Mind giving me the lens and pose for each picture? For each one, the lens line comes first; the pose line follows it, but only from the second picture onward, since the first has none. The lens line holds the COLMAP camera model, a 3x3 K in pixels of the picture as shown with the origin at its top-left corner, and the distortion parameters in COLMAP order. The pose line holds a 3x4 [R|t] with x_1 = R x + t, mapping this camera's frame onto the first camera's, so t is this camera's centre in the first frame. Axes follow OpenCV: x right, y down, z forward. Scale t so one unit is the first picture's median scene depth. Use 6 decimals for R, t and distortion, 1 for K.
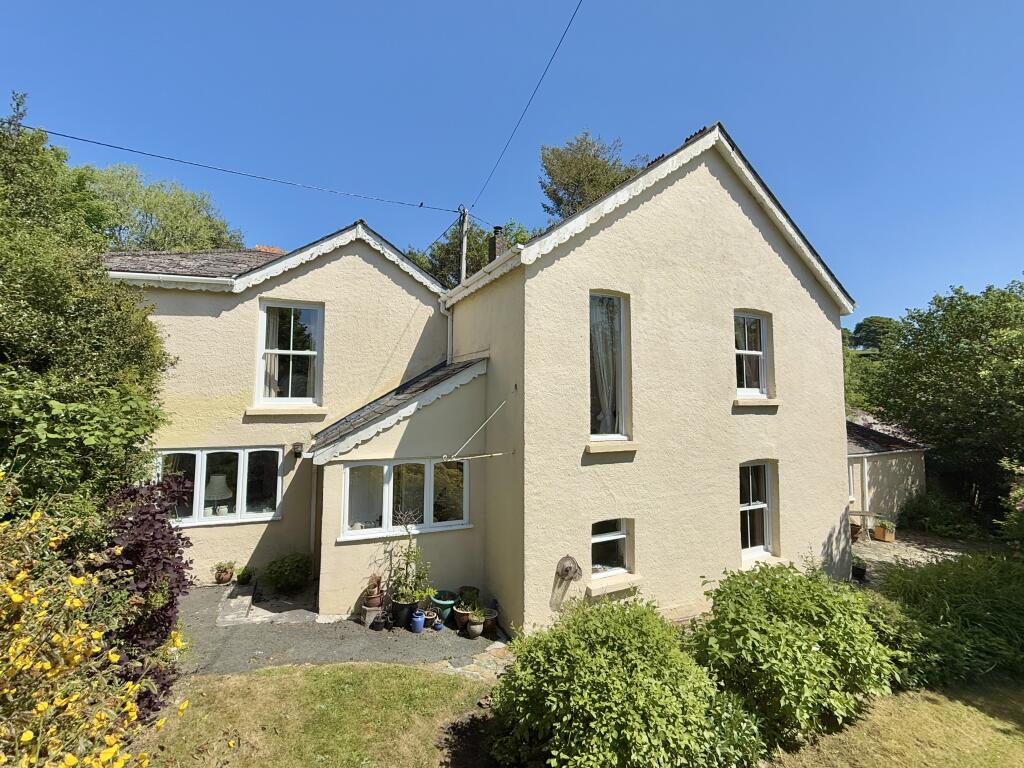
lens RADIAL K [[406.3, 0, 509.0], [0, 406.3, 384.6], [0, 0, 1]] dist [0.000176, 0.000511]
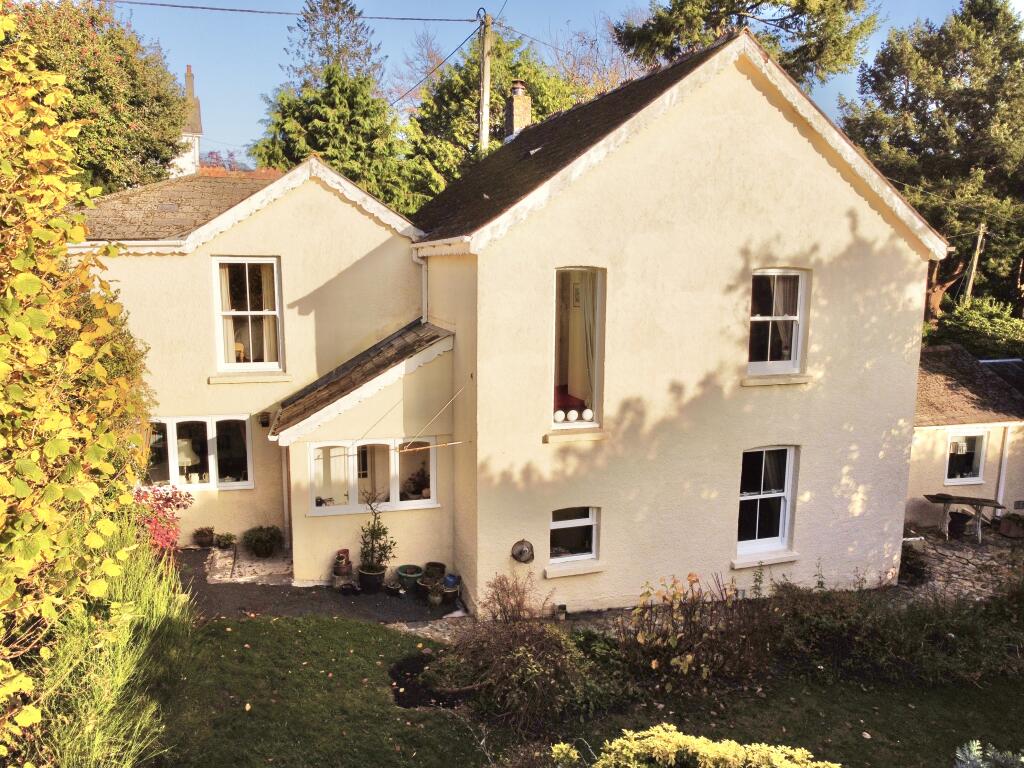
lens RADIAL K [[711.9, 0, 537.5], [0, 711.9, 377.6], [0, 0, 1]] dist [0.004727, -0.002743]
pose [[0.993732, 0.025345, -0.108875, 0.318610], [-0.003061, 0.979764, 0.200135, -0.294108], [0.111744, -0.198547, 0.973700, -0.575006]]
